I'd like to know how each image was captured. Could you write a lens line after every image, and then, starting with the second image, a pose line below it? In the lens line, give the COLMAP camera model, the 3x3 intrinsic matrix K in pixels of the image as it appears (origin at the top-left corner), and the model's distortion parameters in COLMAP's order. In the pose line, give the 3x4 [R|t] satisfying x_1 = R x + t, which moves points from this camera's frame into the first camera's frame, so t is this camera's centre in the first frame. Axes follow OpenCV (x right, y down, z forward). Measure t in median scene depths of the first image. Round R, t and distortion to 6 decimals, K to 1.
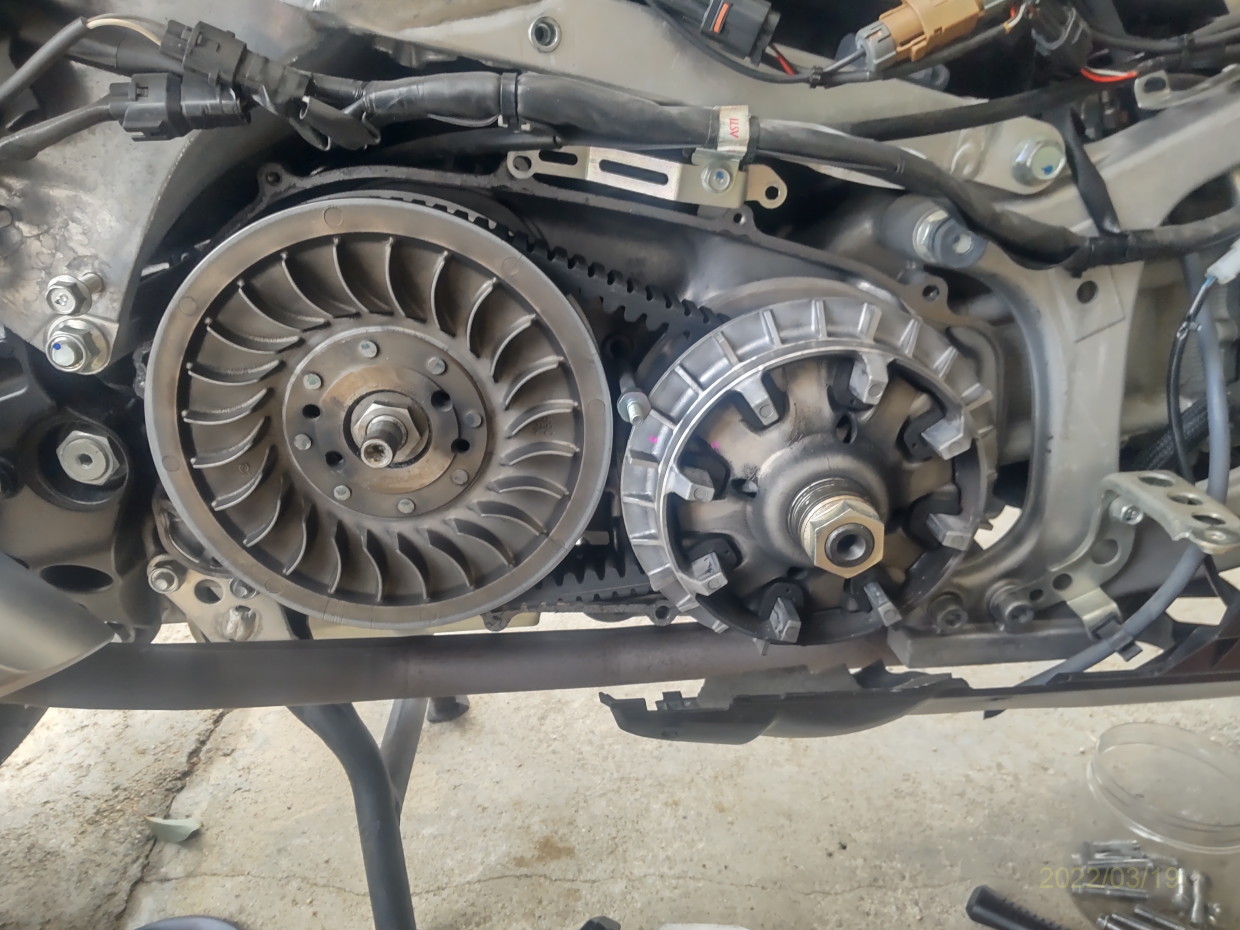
lens RADIAL K [[863.1, 0, 620.0], [0, 863.1, 465.0], [0, 0, 1]] dist [-0.055584, -0.022212]
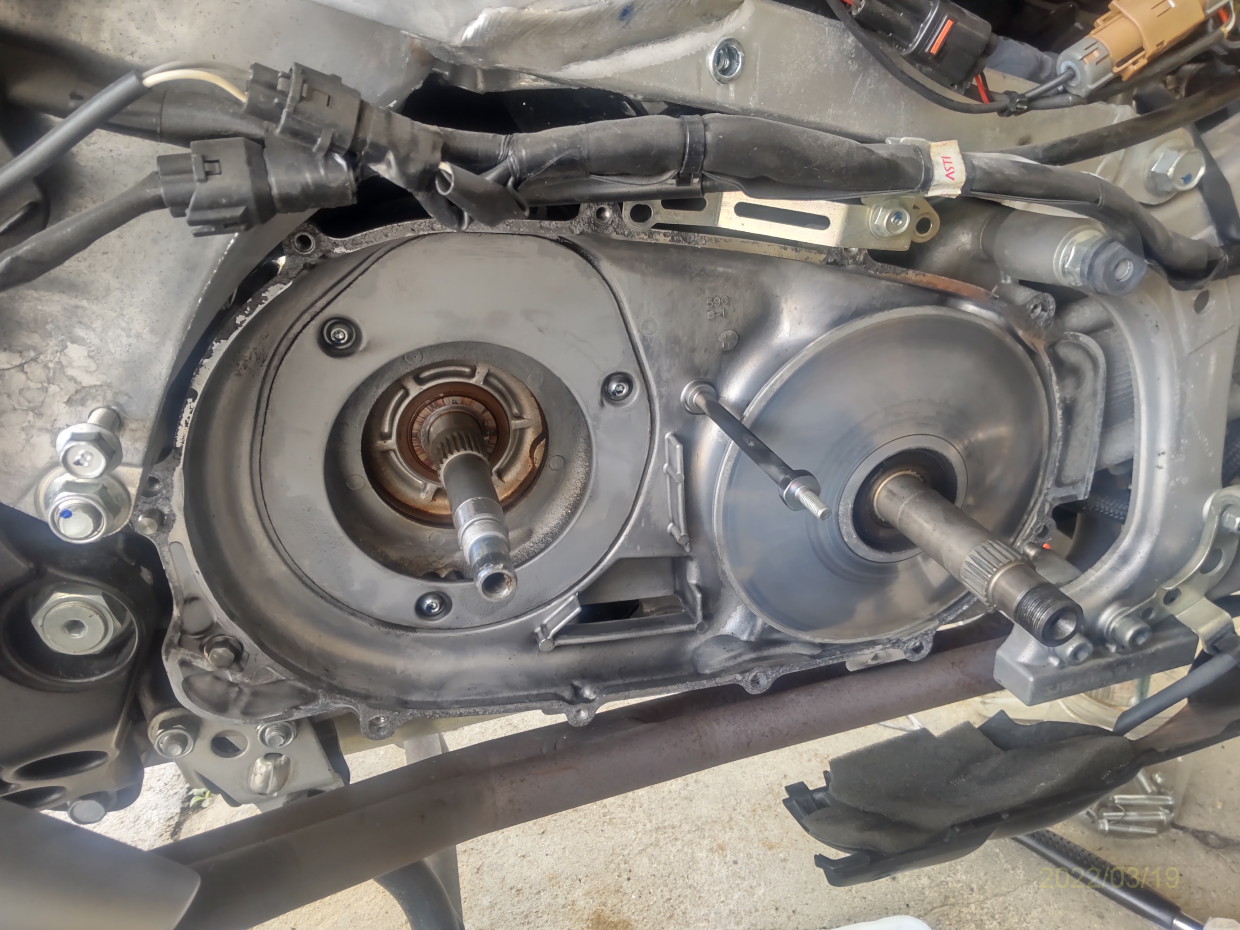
lens RADIAL K [[868.3, 0, 616.2], [0, 868.3, 471.7], [0, 0, 1]] dist [0.009582, -0.087480]
pose [[0.981887, -0.112967, 0.152105, -0.315150], [0.106147, 0.992976, 0.052261, -0.165990], [-0.156940, -0.035169, 0.986982, 0.195511]]
